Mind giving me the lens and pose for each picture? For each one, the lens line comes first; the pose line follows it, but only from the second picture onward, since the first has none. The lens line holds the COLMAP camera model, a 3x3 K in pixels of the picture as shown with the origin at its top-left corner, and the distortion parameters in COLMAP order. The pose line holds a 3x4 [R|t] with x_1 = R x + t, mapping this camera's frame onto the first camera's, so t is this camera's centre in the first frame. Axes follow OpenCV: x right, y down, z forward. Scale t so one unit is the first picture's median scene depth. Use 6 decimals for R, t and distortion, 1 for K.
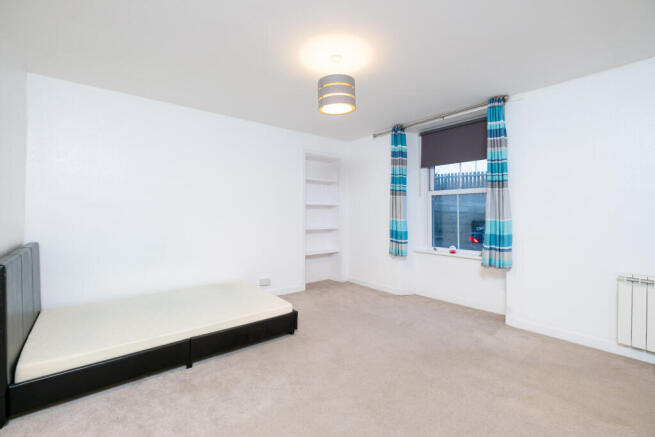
lens RADIAL K [[277.0, 0, 327.5], [0, 277.0, 218.5], [0, 0, 1]] dist [0.000155, 0.000020]
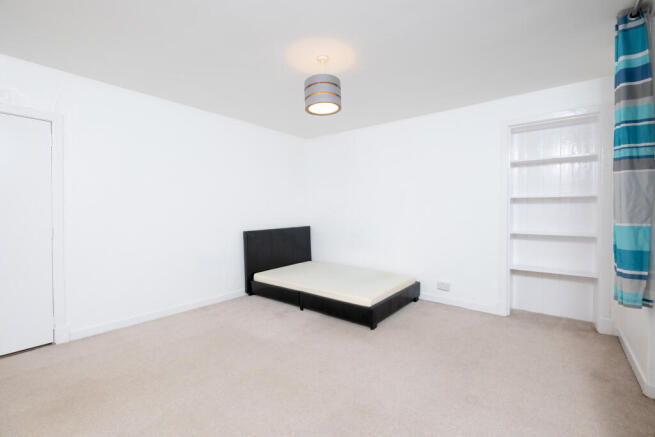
lens RADIAL K [[288.3, 0, 327.5], [0, 288.3, 218.5], [0, 0, 1]] dist [0.000148, 0.000053]
pose [[0.172090, 0.037691, -0.984360, 0.611267], [0.009283, 0.999161, 0.039880, -0.031130], [0.985037, -0.016001, 0.171596, 0.458878]]
